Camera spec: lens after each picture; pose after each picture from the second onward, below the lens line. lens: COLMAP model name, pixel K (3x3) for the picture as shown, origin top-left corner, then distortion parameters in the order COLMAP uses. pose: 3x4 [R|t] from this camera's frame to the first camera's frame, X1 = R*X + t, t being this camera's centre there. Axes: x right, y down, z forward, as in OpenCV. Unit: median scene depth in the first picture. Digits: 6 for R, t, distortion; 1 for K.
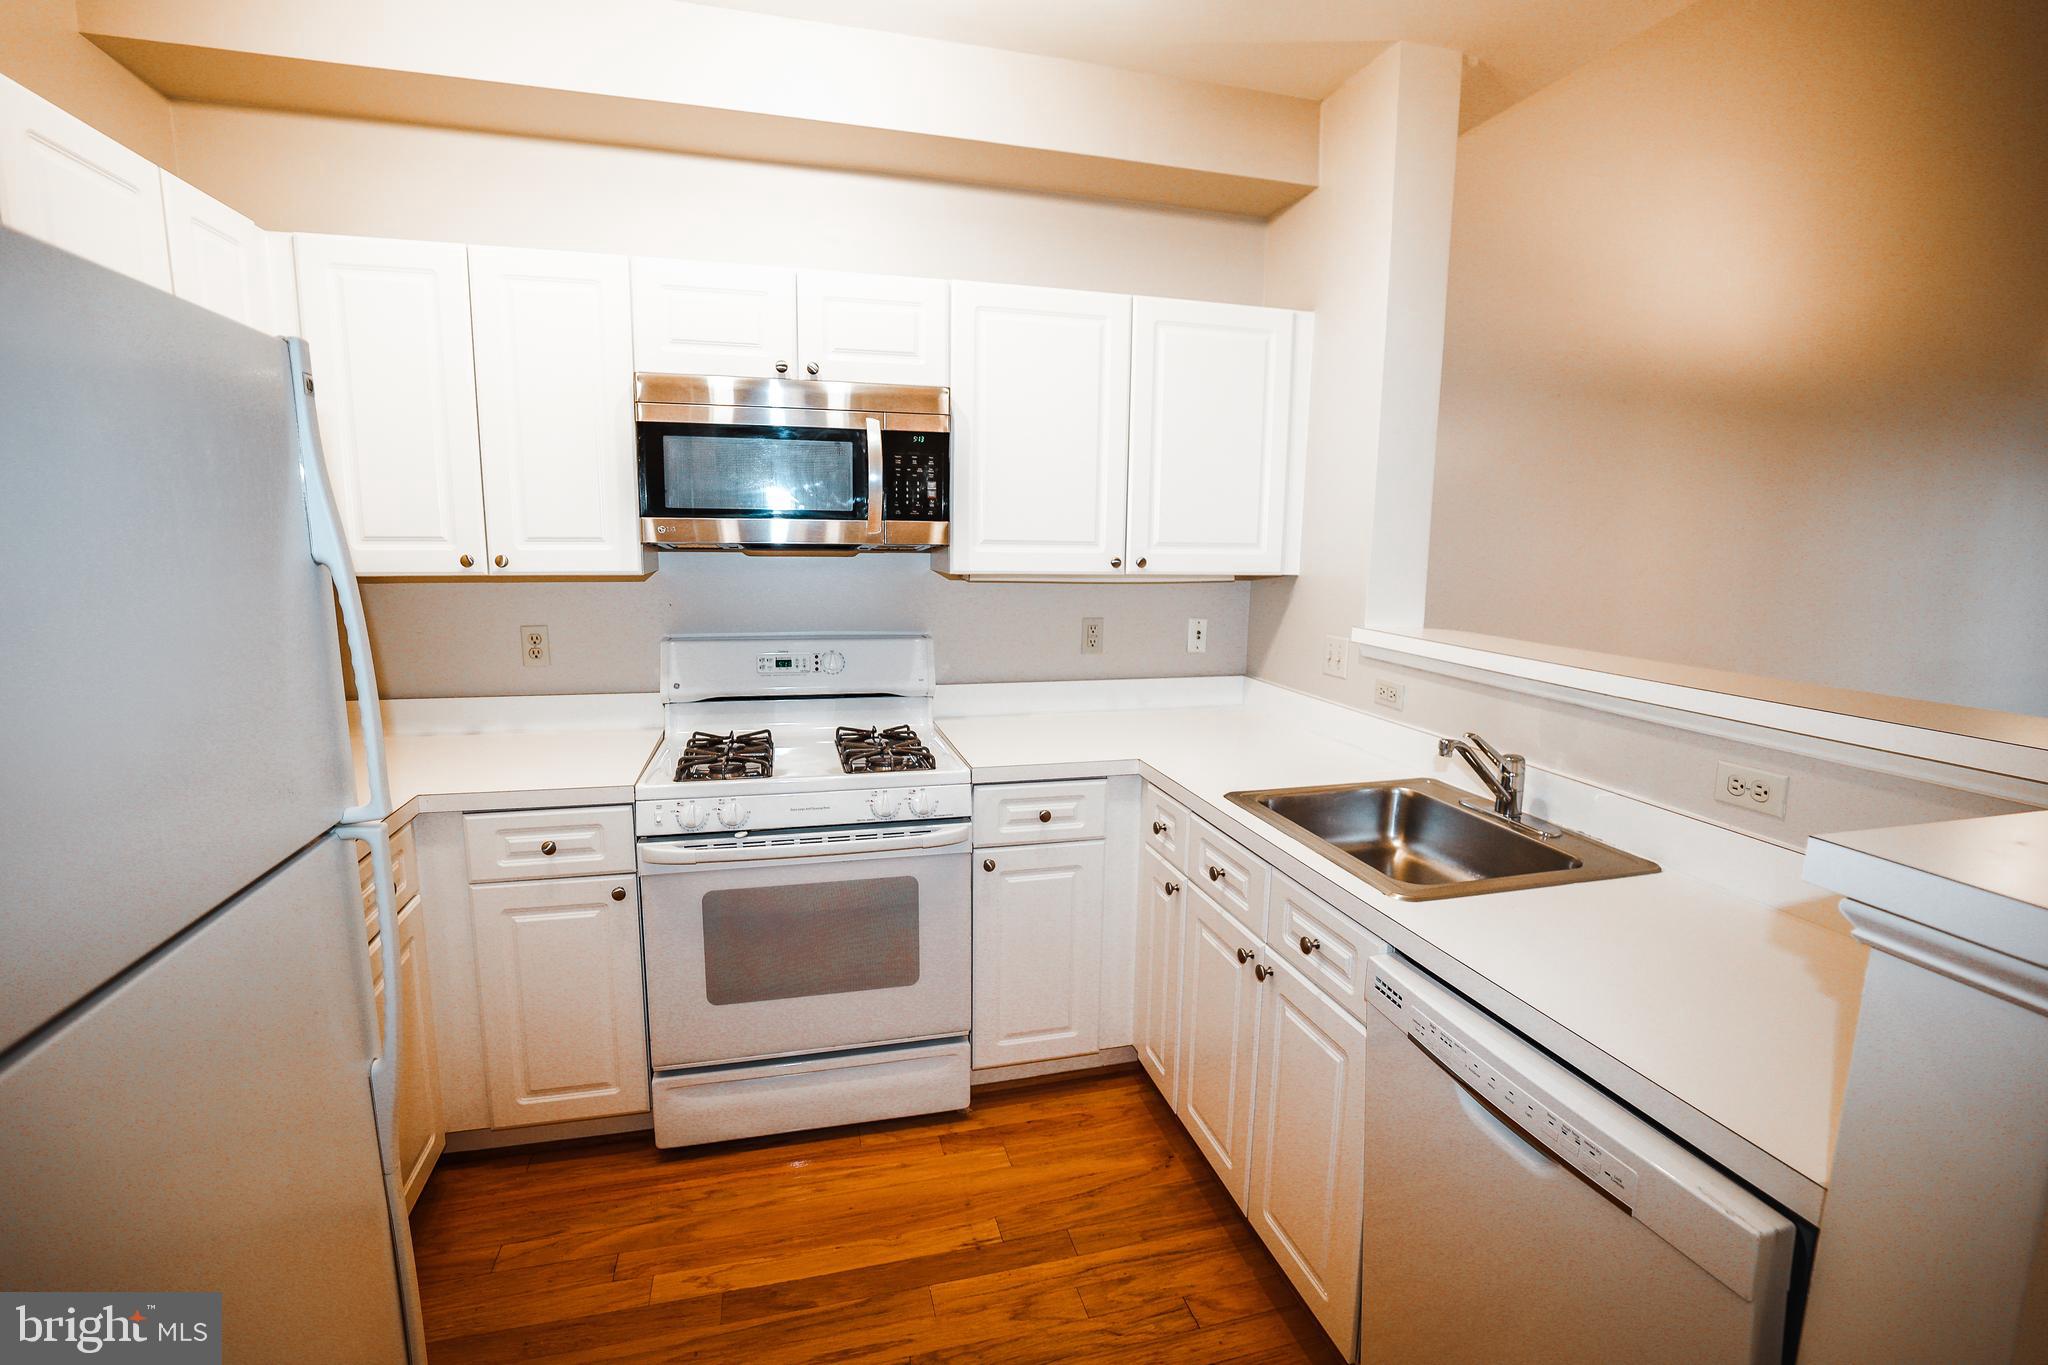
lens RADIAL K [[919.5, 0, 1023.7], [0, 919.5, 676.7], [0, 0, 1]] dist [-0.045102, 0.016085]
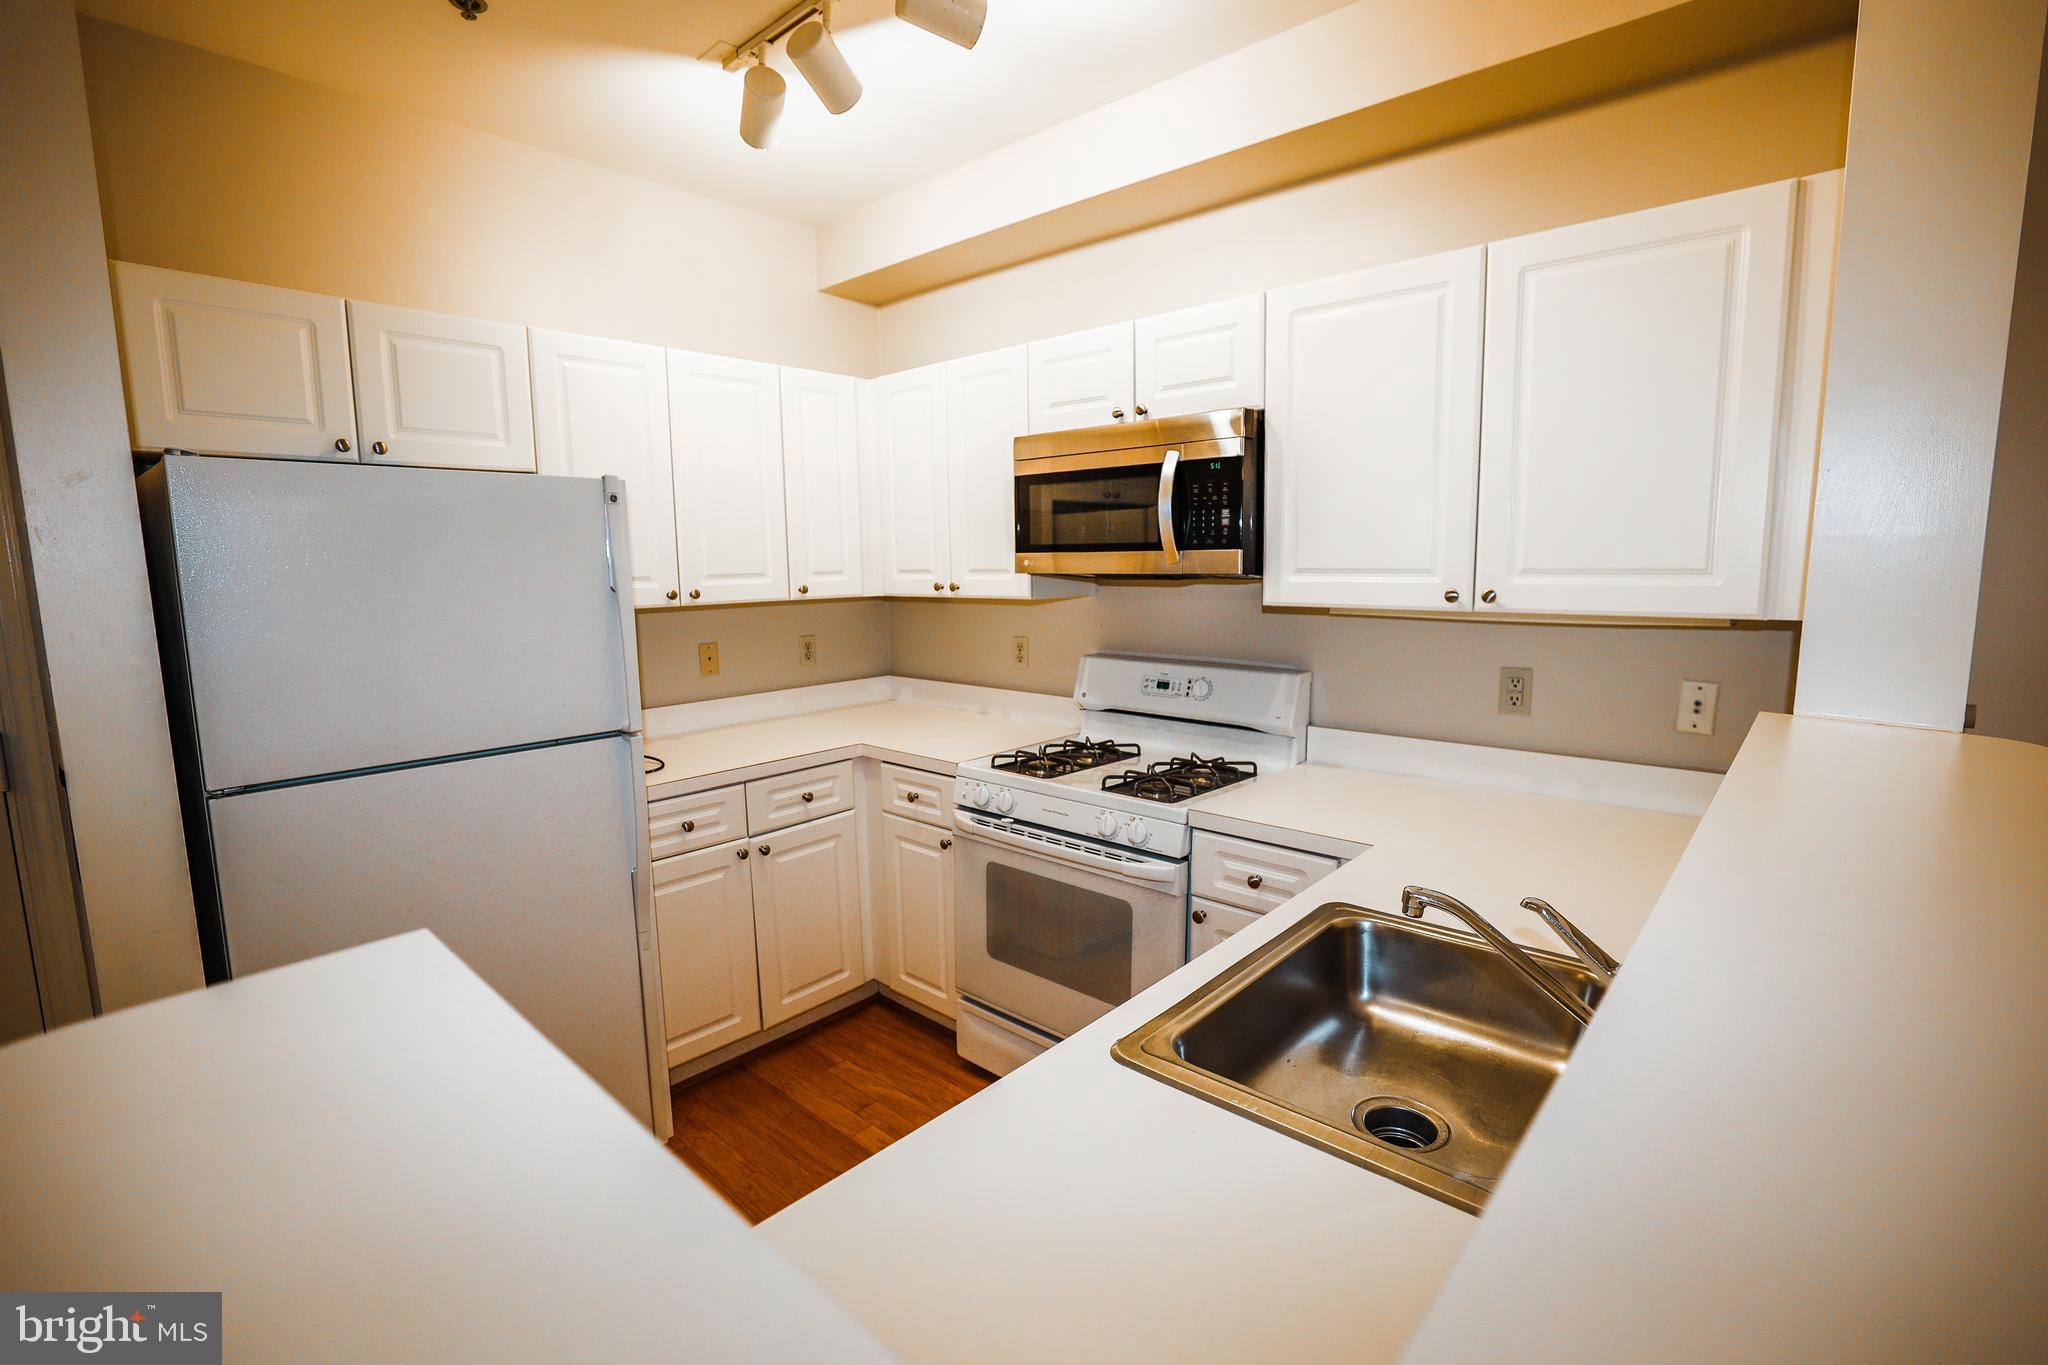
lens RADIAL K [[921.1, 0, 1031.3], [0, 921.1, 676.8], [0, 0, 1]] dist [-0.053403, 0.020240]
pose [[0.548537, 0.087315, -0.831555, 0.619838], [-0.106404, 0.993736, 0.034154, -0.050745], [0.829328, 0.069746, 0.554392, 0.322224]]
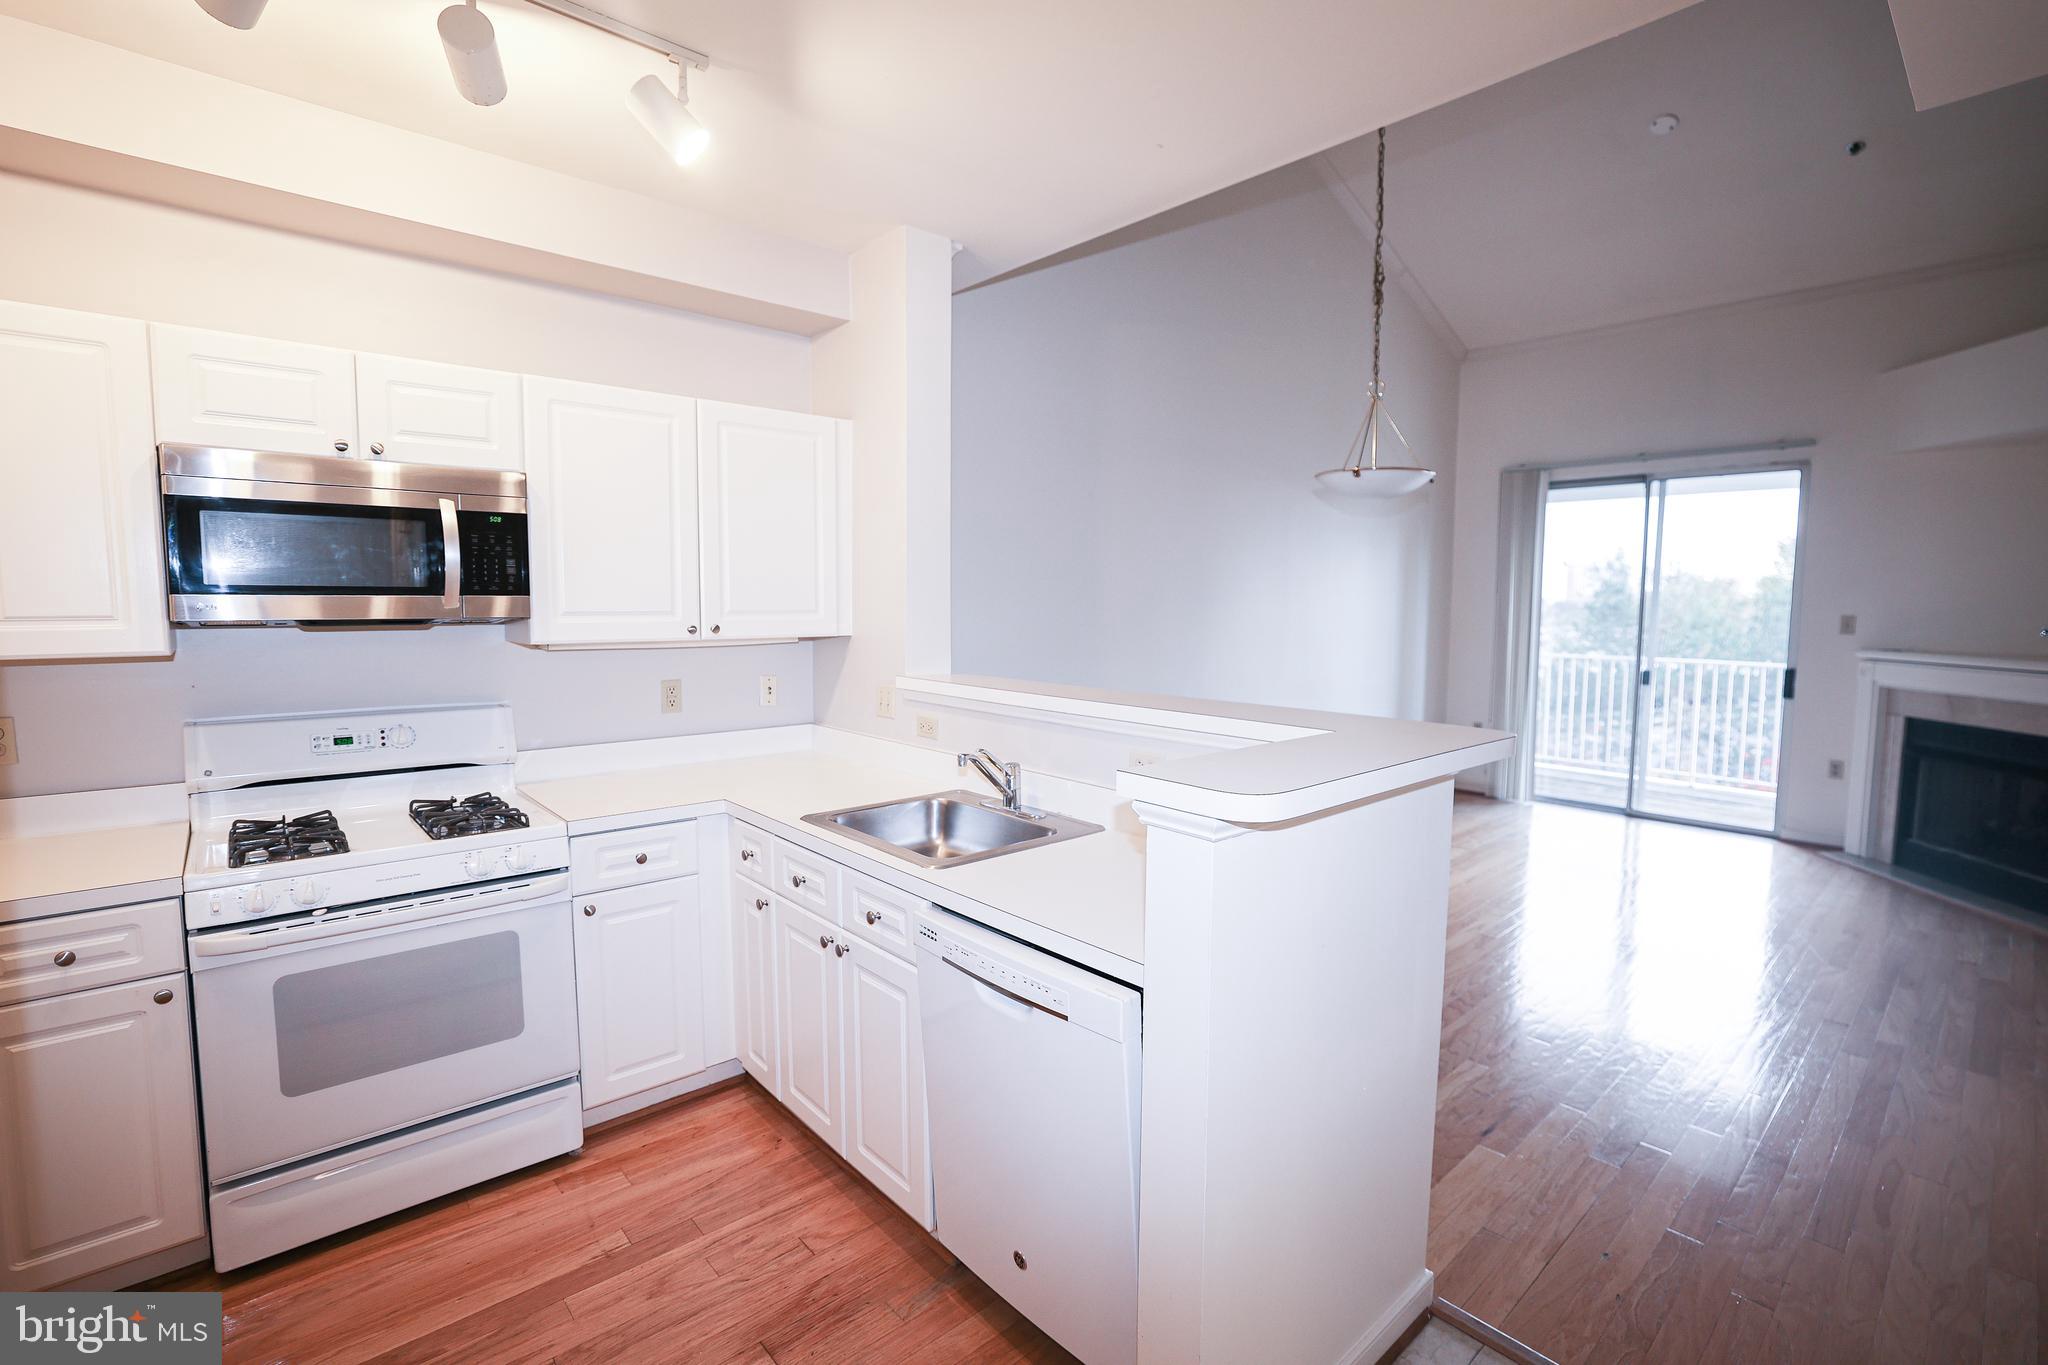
lens RADIAL K [[921.1, 0, 1031.3], [0, 921.1, 676.8], [0, 0, 1]] dist [-0.053403, 0.020240]
pose [[0.890618, -0.046599, 0.452359, -0.045238], [0.075341, 0.996109, -0.045721, 0.018955], [-0.448469, 0.074801, 0.890663, -0.210630]]
